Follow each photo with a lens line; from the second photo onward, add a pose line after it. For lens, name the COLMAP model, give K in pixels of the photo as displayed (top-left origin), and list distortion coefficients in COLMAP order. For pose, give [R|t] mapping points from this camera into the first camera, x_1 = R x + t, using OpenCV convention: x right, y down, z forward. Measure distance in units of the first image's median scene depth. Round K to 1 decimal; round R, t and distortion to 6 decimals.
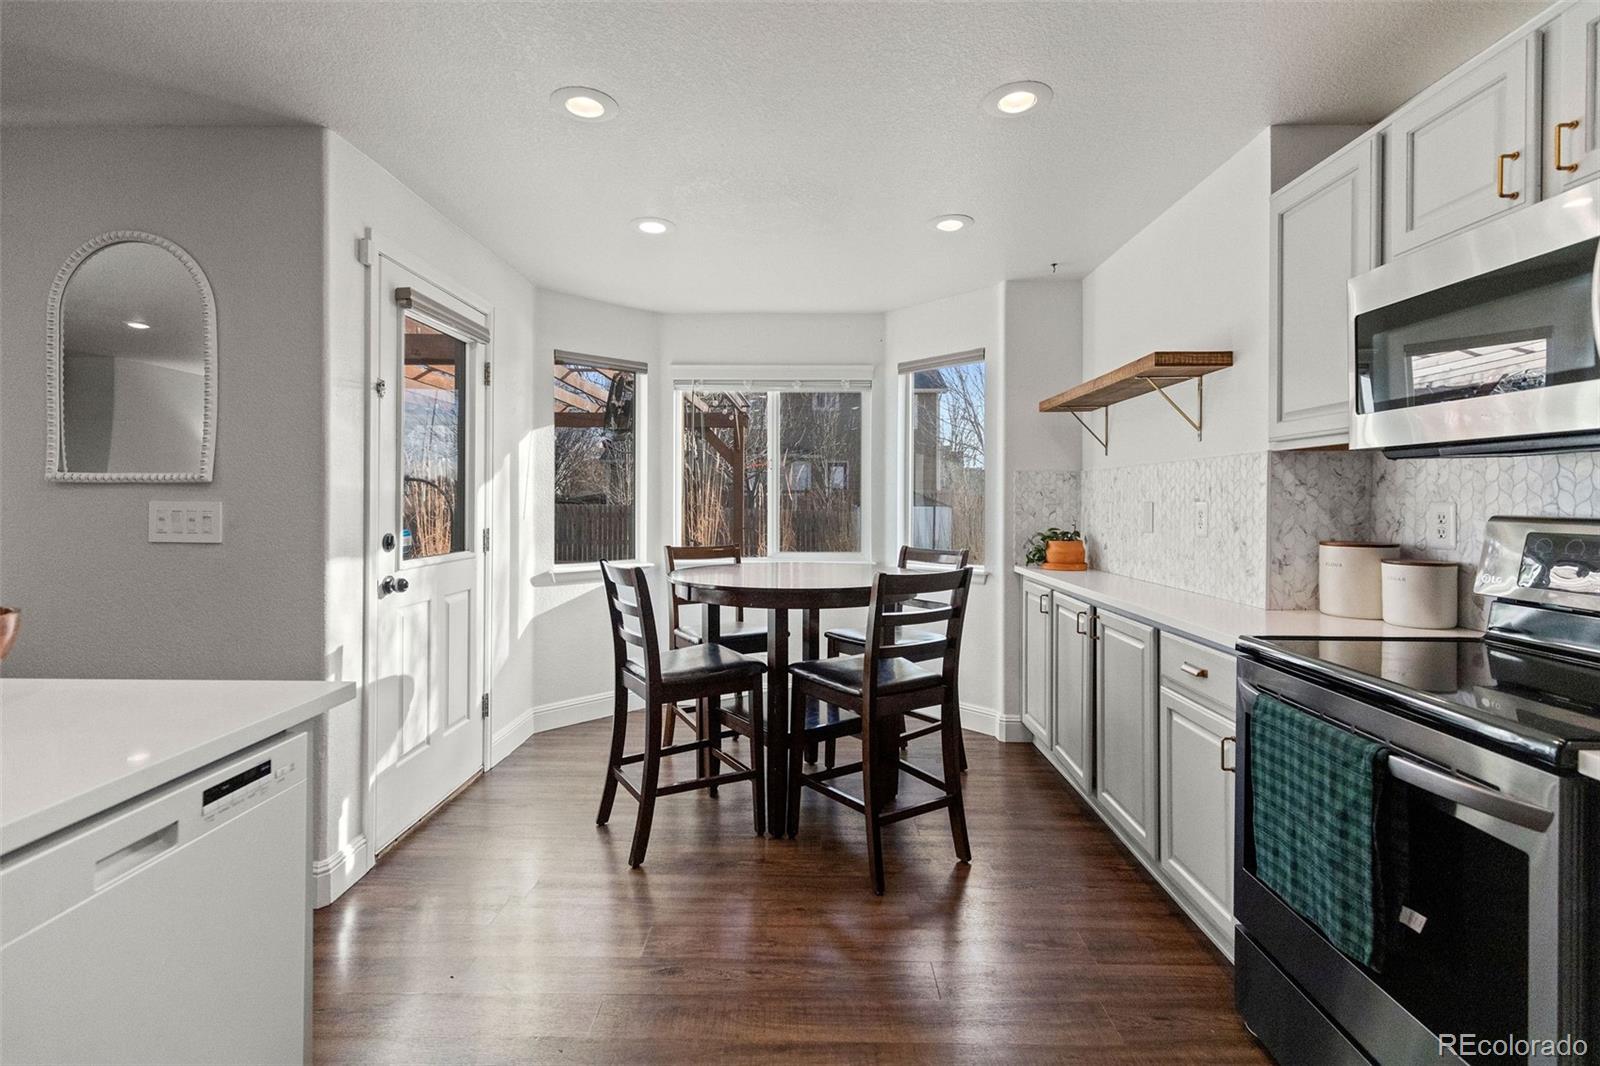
lens RADIAL K [[732.4, 0, 803.1], [0, 732.4, 502.0], [0, 0, 1]] dist [0.006607, -0.000066]
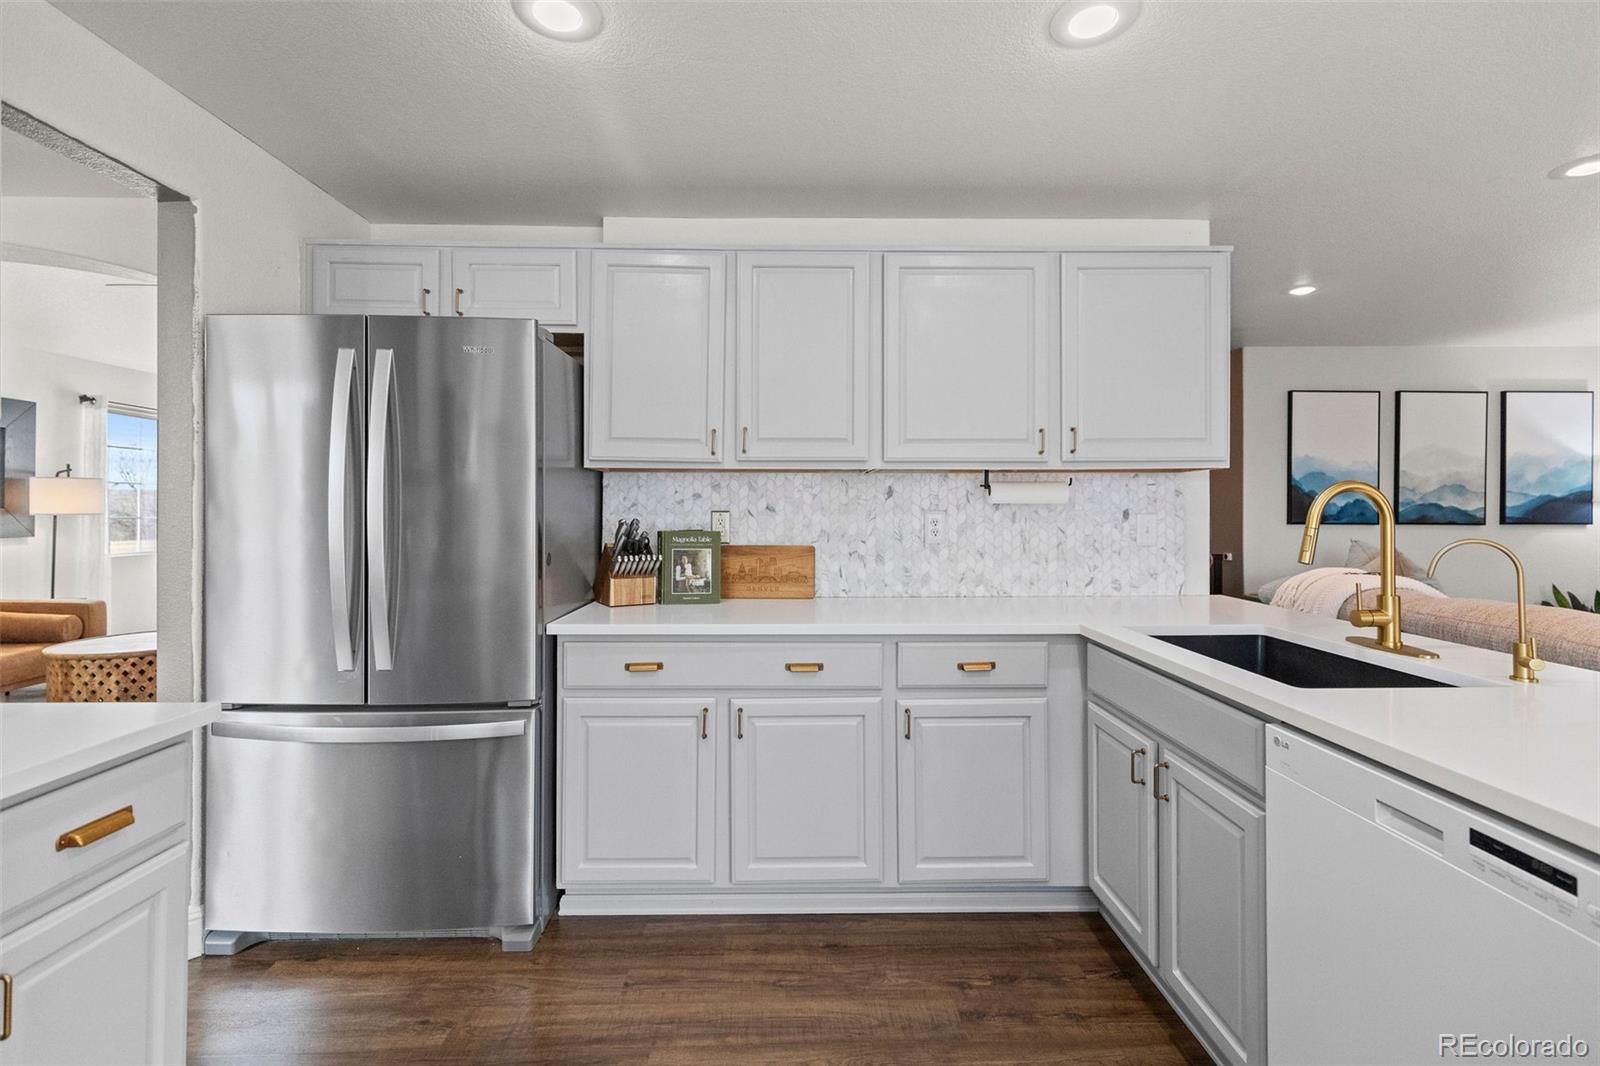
lens RADIAL K [[732.4, 0, 803.1], [0, 732.4, 502.0], [0, 0, 1]] dist [0.006607, -0.000066]
pose [[-0.999442, -0.004119, -0.033152, 0.028911], [-0.003957, 0.999980, -0.004957, -0.005554], [0.033172, -0.004823, -0.999438, 0.825971]]
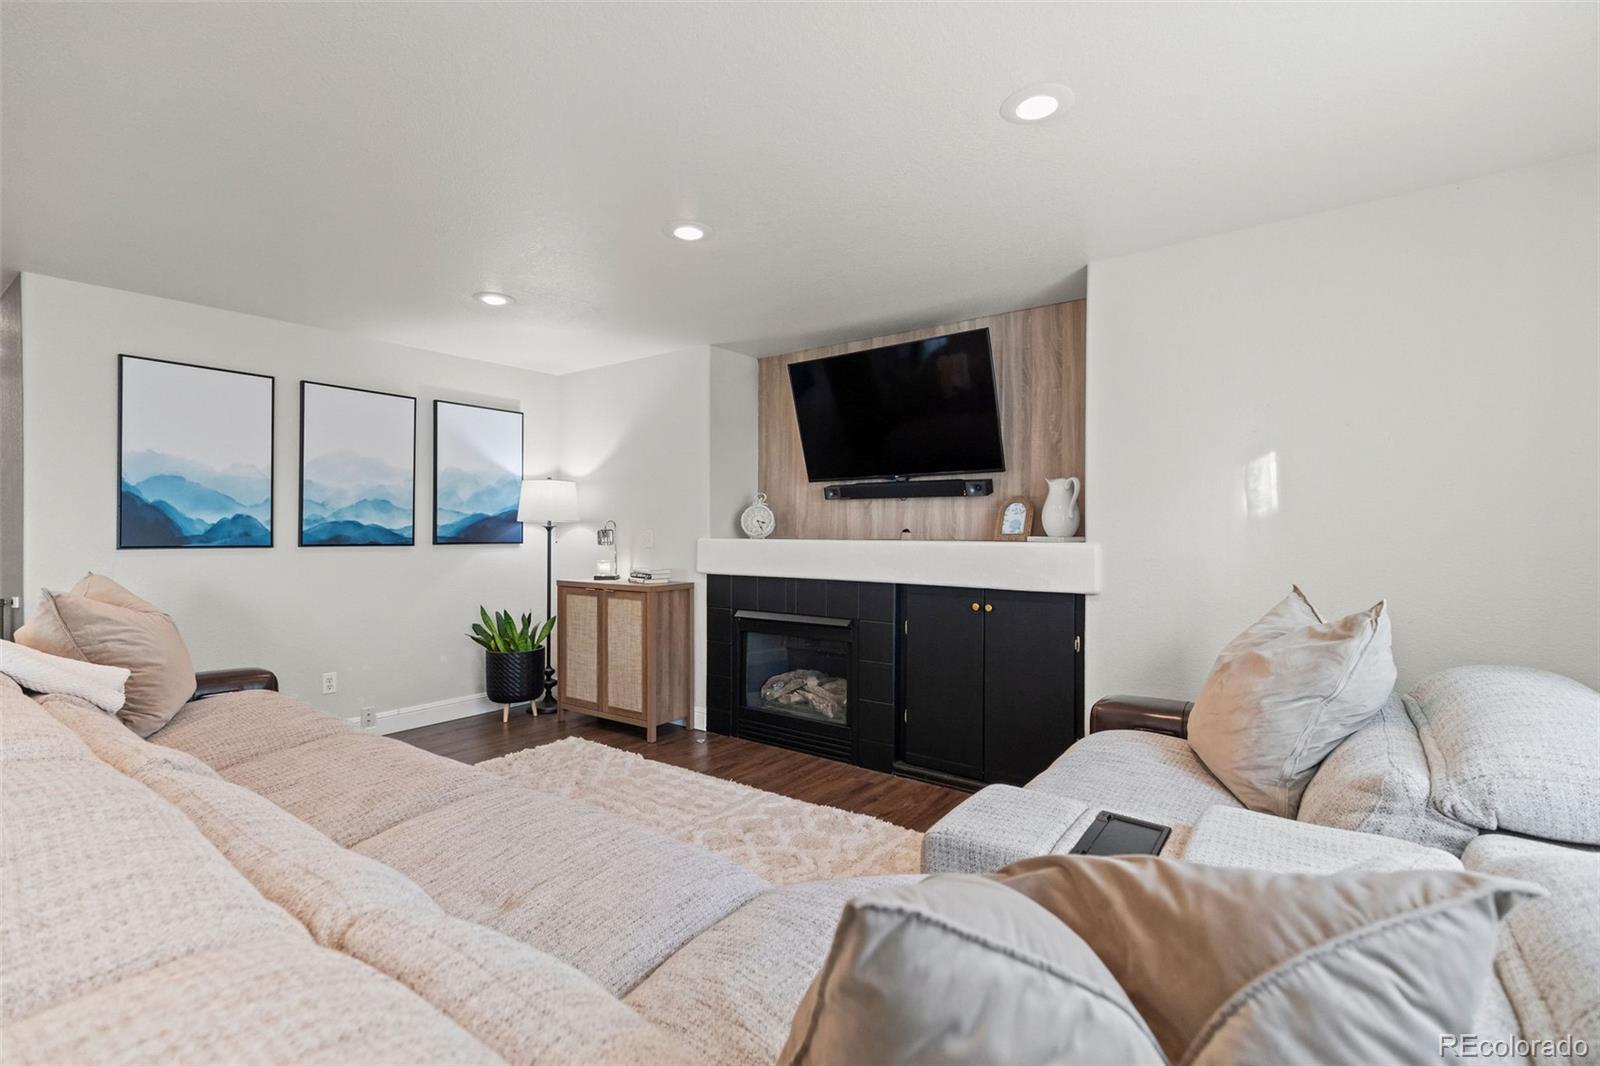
lens RADIAL K [[724.5, 0, 794.8], [0, 724.5, 520.0], [0, 0, 1]] dist [0.011145, 0.000020]
pose [[-0.590969, -0.015546, -0.806545, -1.080342], [-0.006710, 0.999874, -0.014356, -0.003437], [0.806667, -0.003072, -0.590999, 0.677707]]
